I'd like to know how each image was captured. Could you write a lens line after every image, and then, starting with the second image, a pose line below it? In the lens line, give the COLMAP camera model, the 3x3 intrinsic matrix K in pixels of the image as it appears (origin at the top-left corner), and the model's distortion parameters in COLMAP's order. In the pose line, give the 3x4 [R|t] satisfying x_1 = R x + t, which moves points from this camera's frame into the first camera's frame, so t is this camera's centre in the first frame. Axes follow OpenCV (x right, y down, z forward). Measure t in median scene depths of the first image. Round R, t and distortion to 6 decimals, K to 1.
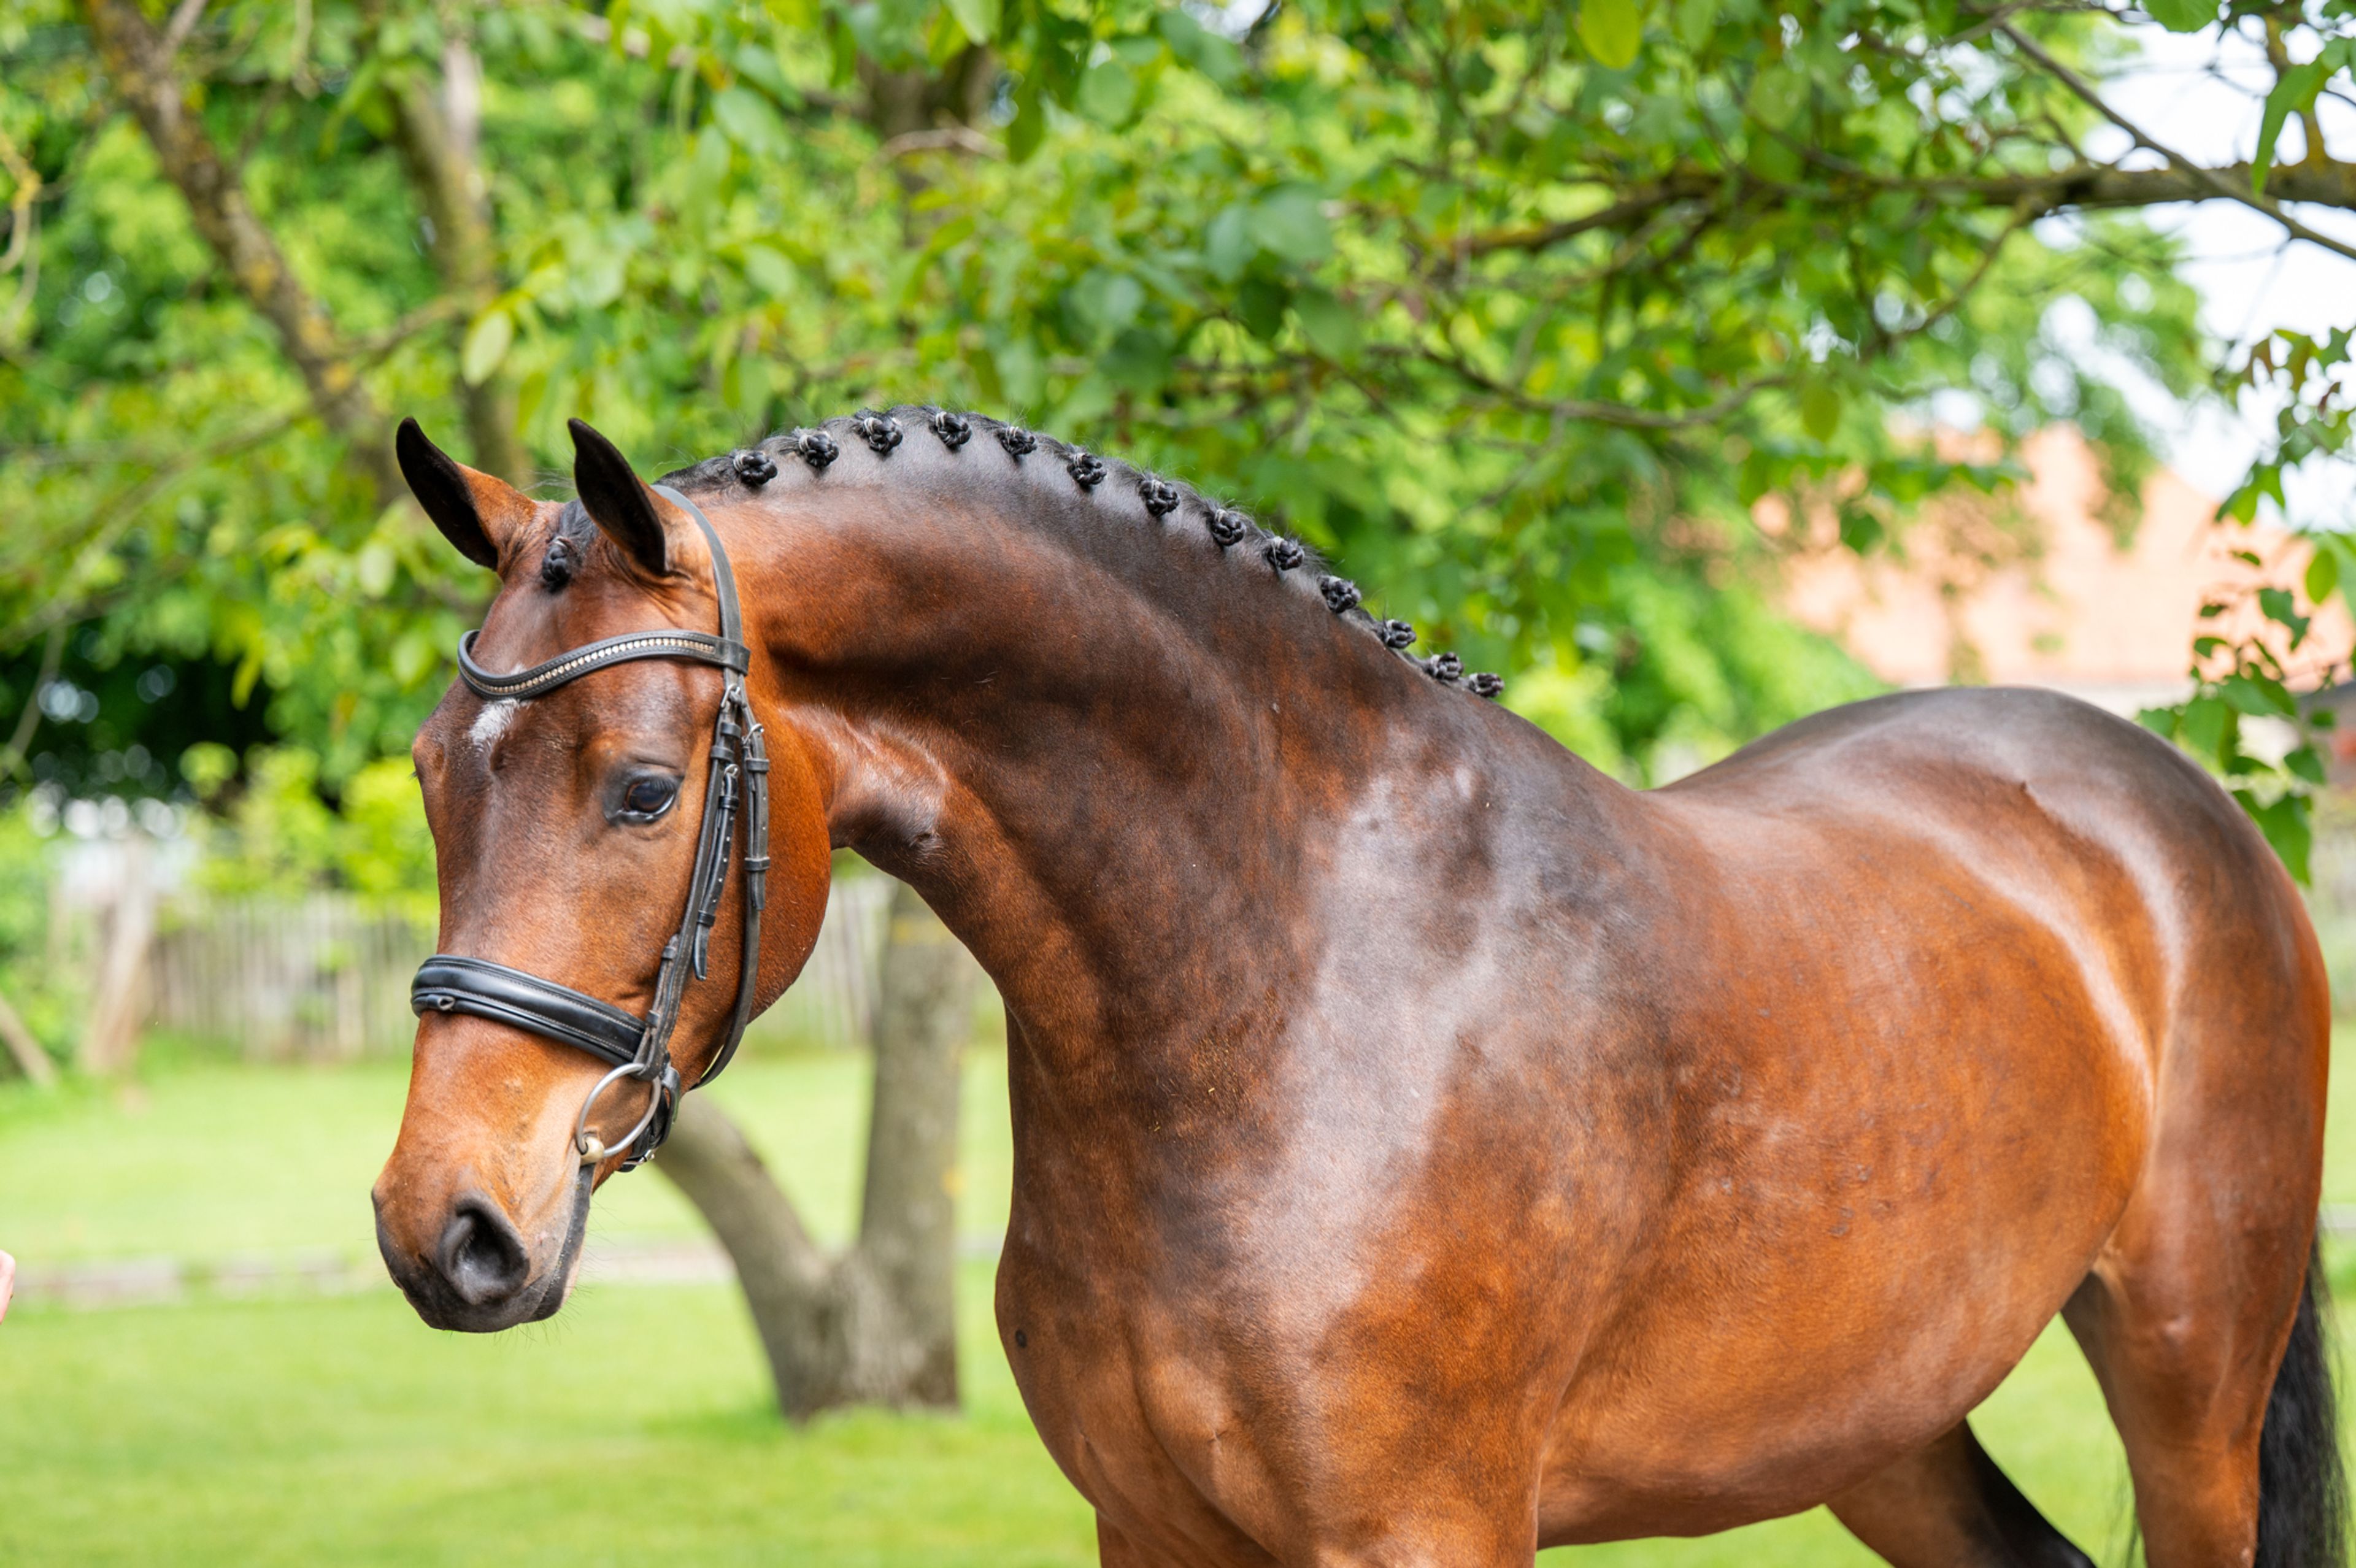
lens RADIAL K [[5606.8, 0, 1178.0], [0, 5606.8, 784.0], [0, 0, 1]] dist [0.036858, 0.074255]
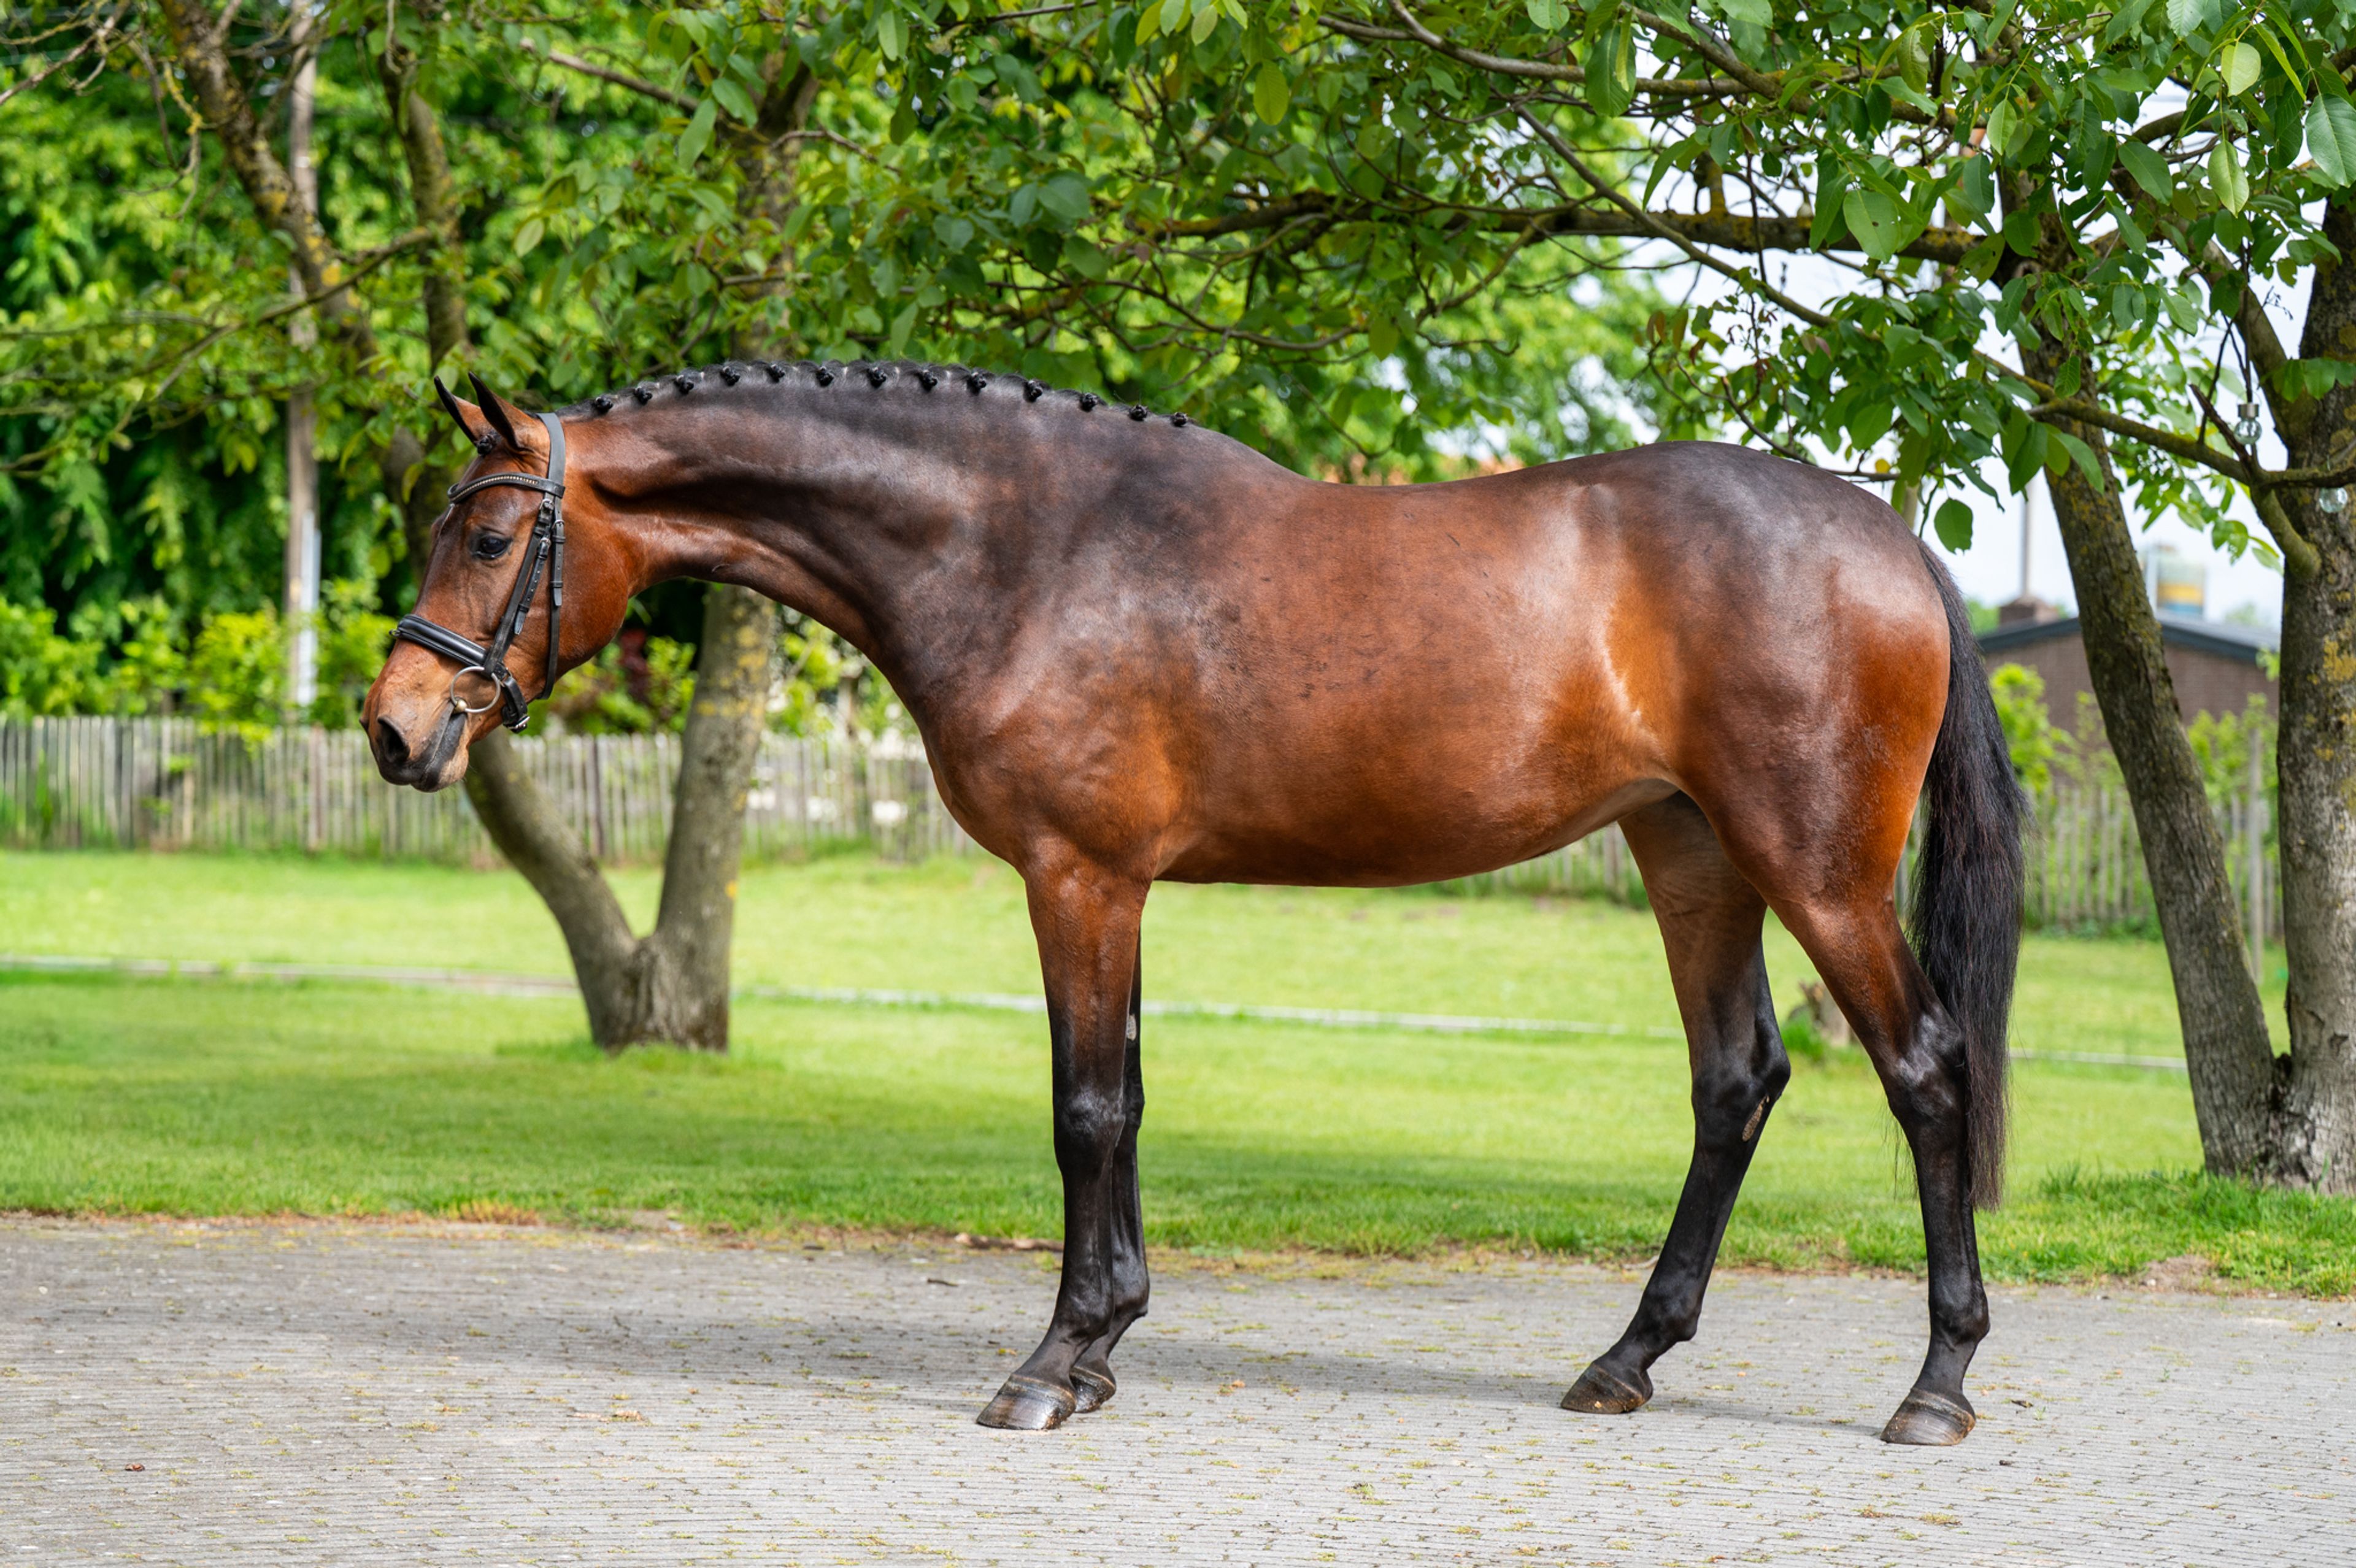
lens RADIAL K [[4762.3, 0, 1178.0], [0, 4762.3, 784.0], [0, 0, 1]] dist [-0.046249, 0.225072]
pose [[0.994912, 0.067714, 0.074593, -0.030923], [-0.068582, 0.997604, 0.009128, 0.041995], [-0.073796, -0.014197, 0.997172, -0.285814]]
